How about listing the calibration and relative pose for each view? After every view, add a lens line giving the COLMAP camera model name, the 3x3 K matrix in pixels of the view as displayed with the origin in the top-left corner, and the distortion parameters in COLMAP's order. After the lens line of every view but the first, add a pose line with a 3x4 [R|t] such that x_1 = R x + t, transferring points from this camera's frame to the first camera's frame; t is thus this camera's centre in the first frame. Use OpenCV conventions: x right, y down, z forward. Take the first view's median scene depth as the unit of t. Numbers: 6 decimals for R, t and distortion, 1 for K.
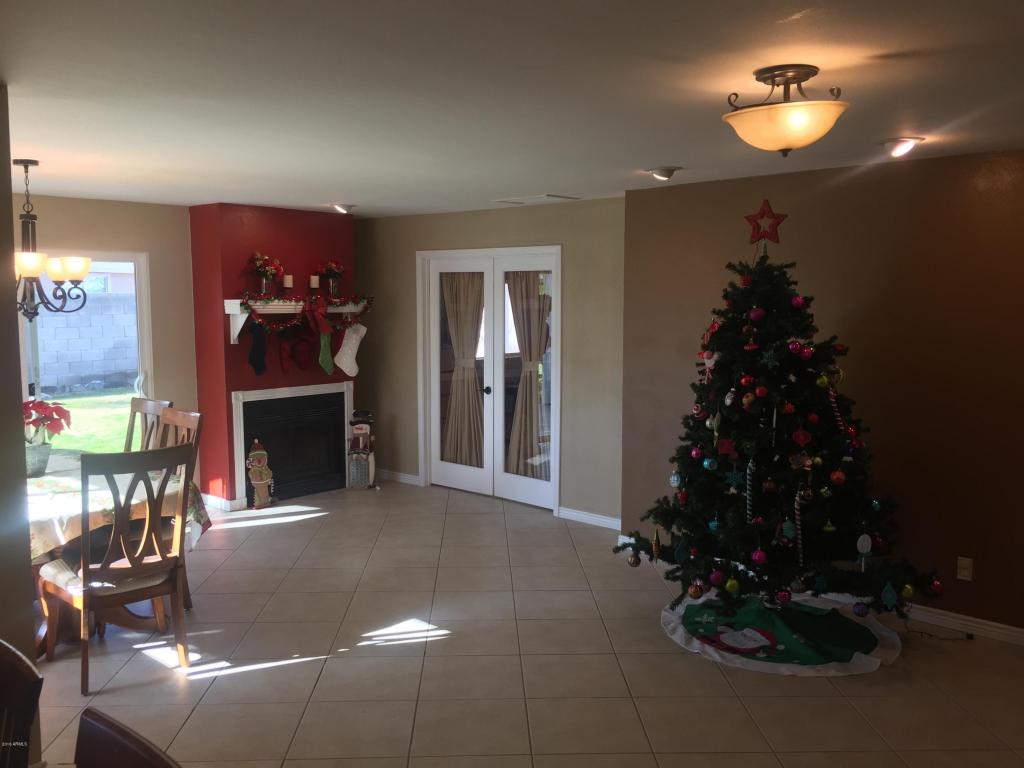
lens RADIAL K [[877.0, 0, 512.0], [0, 877.0, 384.0], [0, 0, 1]] dist [0.078845, -0.092922]
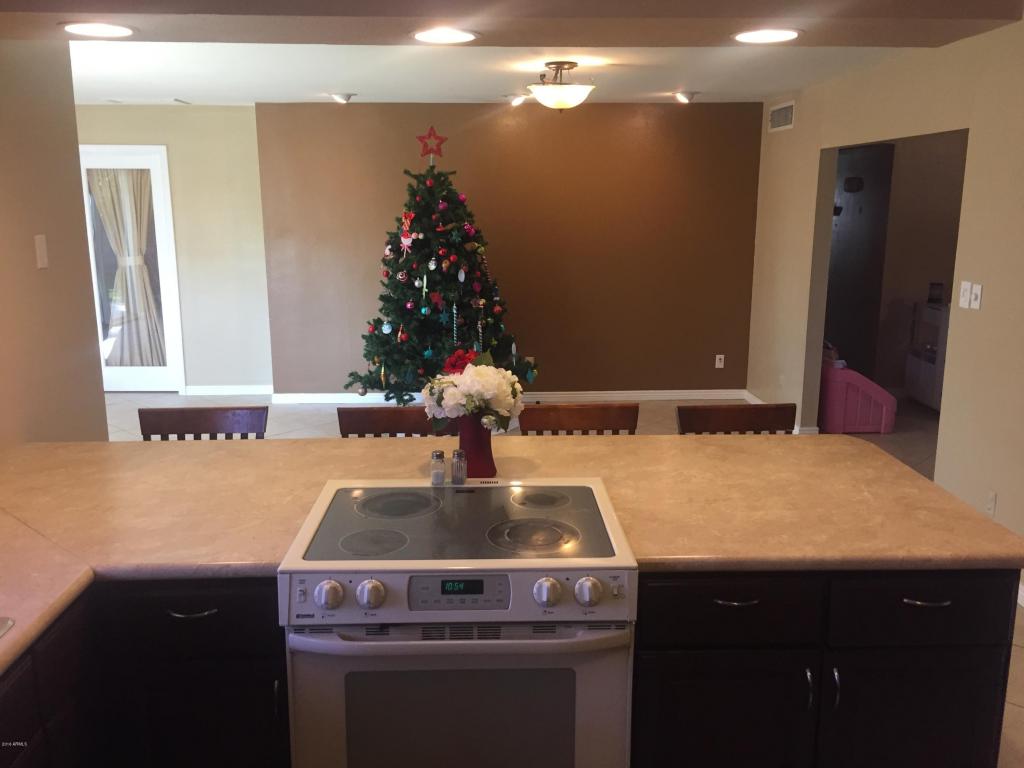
lens RADIAL K [[877.0, 0, 512.0], [0, 877.0, 384.0], [0, 0, 1]] dist [0.078845, -0.092922]
pose [[0.709492, -0.148276, 0.688938, -0.425391], [0.072859, 0.987809, 0.137569, 0.012589], [-0.700937, -0.047409, 0.711646, -0.089043]]
